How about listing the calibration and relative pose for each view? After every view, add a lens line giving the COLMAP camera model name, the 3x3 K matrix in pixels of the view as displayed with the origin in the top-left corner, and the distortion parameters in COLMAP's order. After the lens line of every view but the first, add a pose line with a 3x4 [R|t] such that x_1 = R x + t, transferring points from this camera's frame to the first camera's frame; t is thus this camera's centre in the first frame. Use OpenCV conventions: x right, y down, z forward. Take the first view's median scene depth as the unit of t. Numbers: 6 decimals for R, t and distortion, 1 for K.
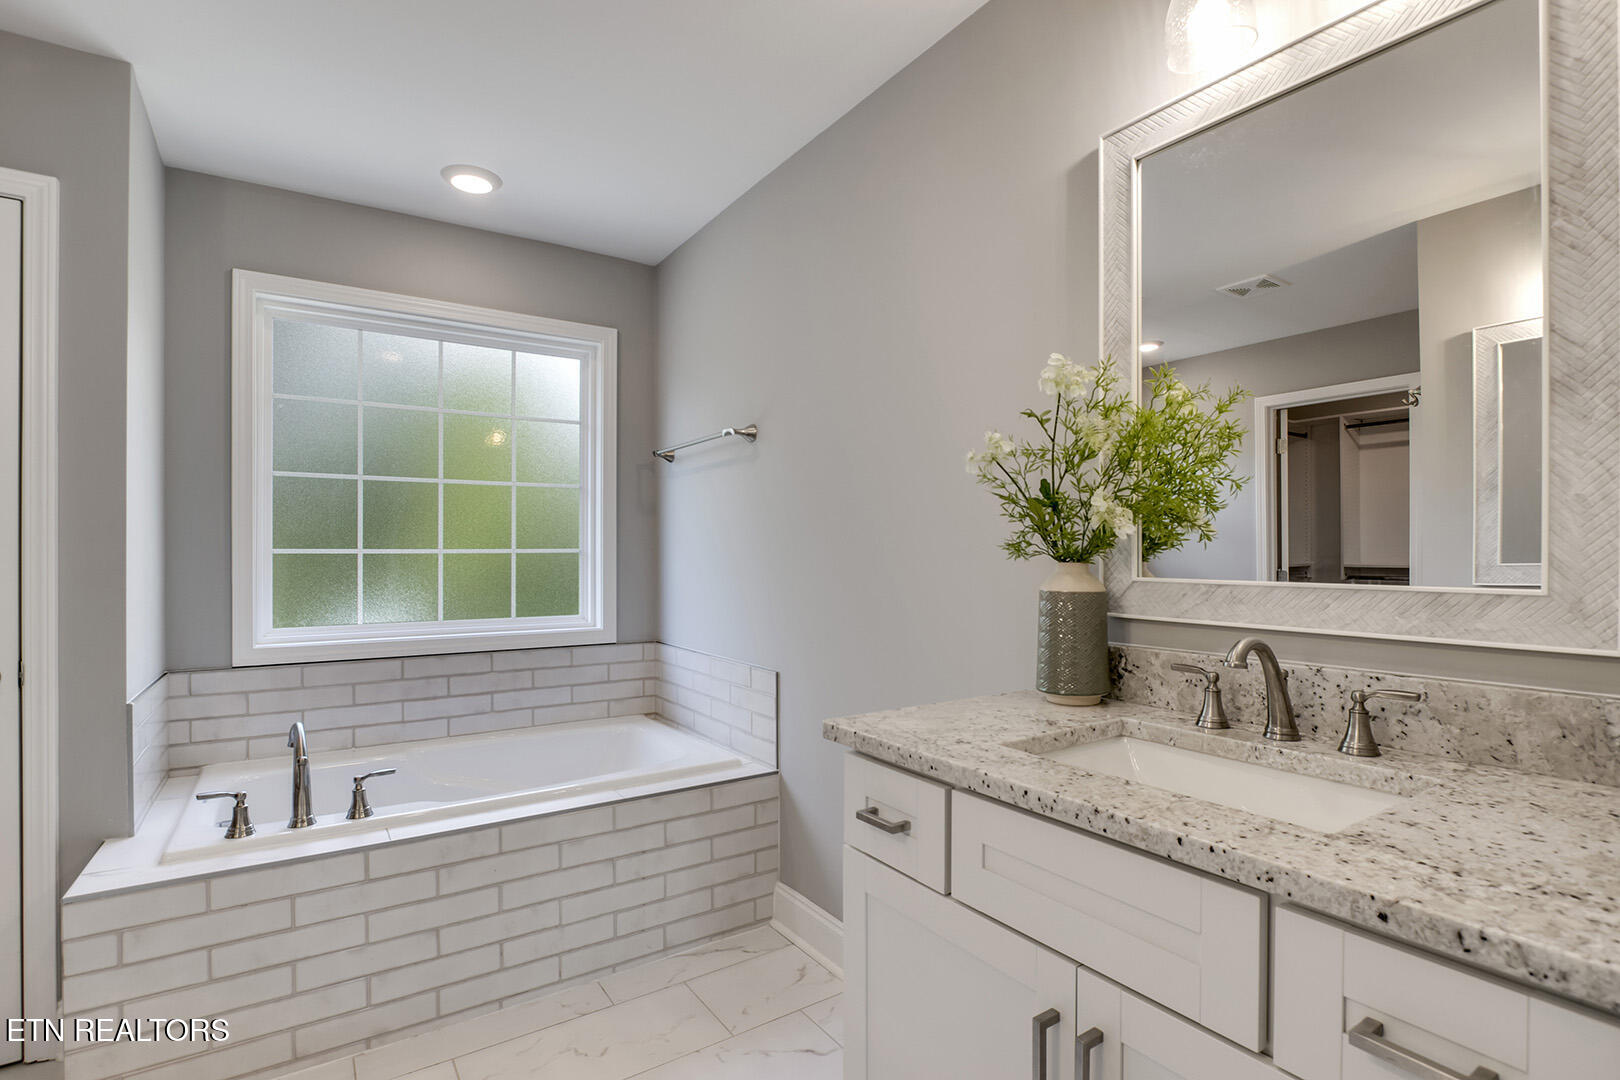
lens RADIAL K [[761.6, 0, 814.9], [0, 761.6, 545.2], [0, 0, 1]] dist [-0.010157, 0.000706]
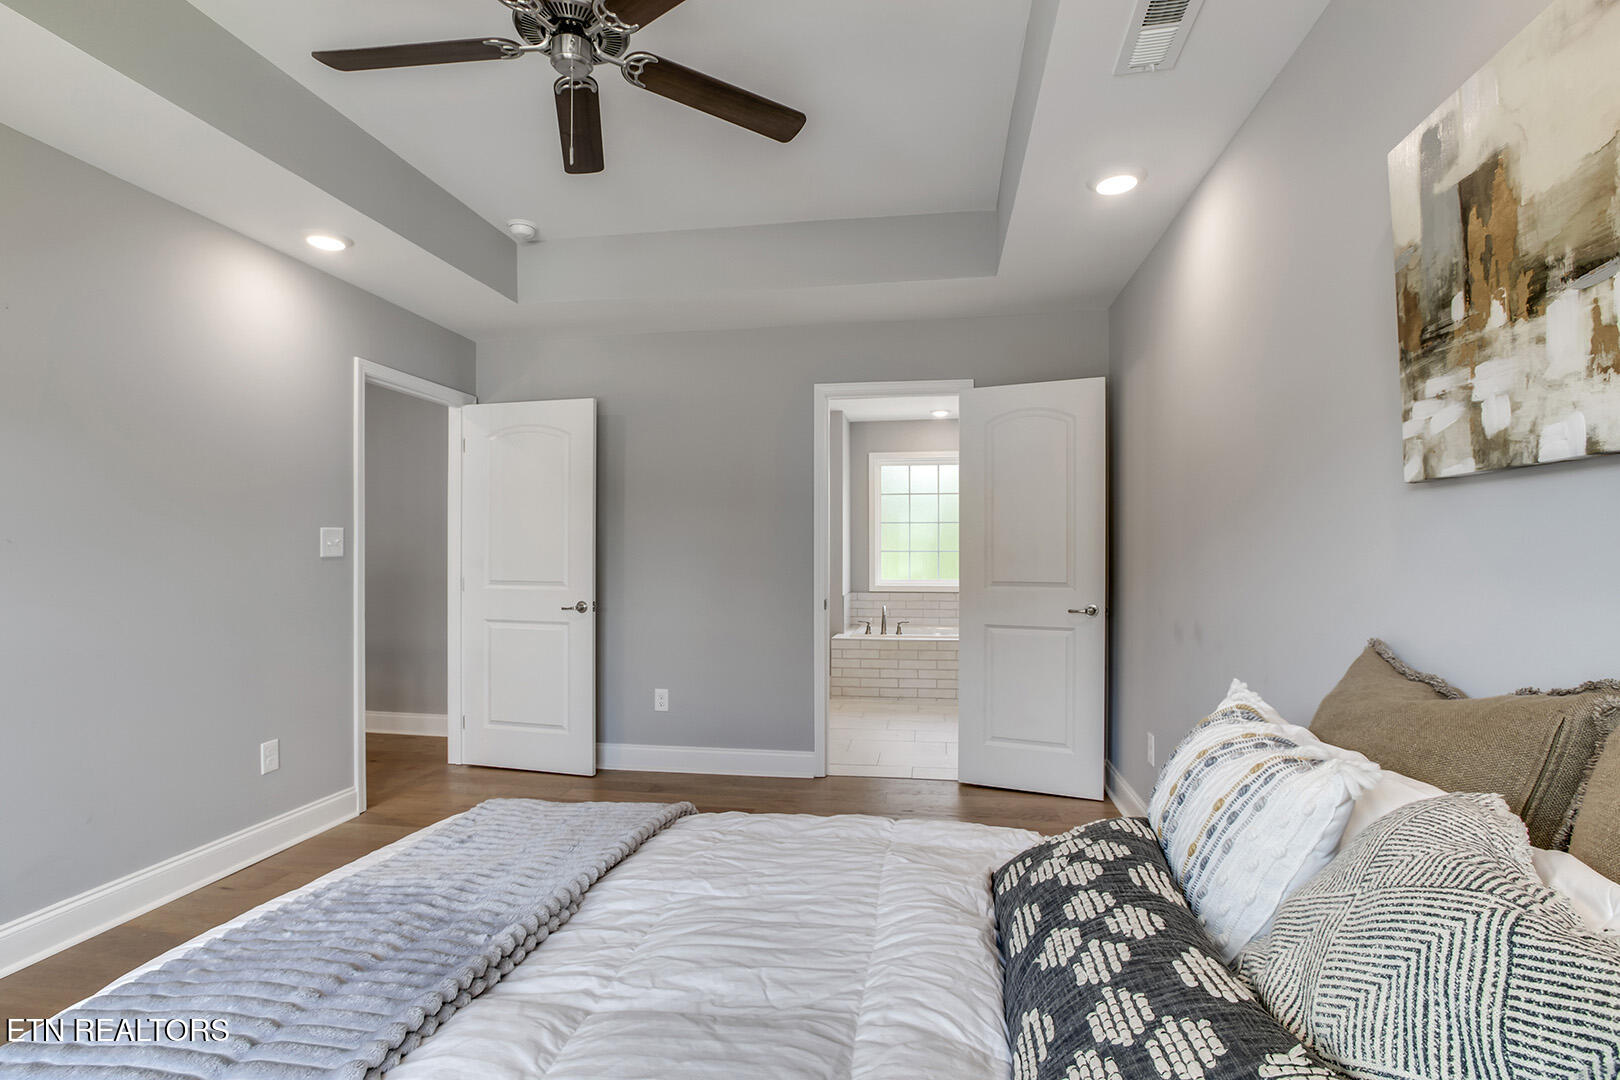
lens RADIAL K [[761.6, 0, 810.5], [0, 761.6, 547.9], [0, 0, 1]] dist [-0.010157, 0.000706]
pose [[0.729606, -0.002085, -0.683864, 1.047447], [-0.000305, 0.999994, -0.003375, 0.009039], [0.683867, 0.002671, 0.729602, -1.261414]]
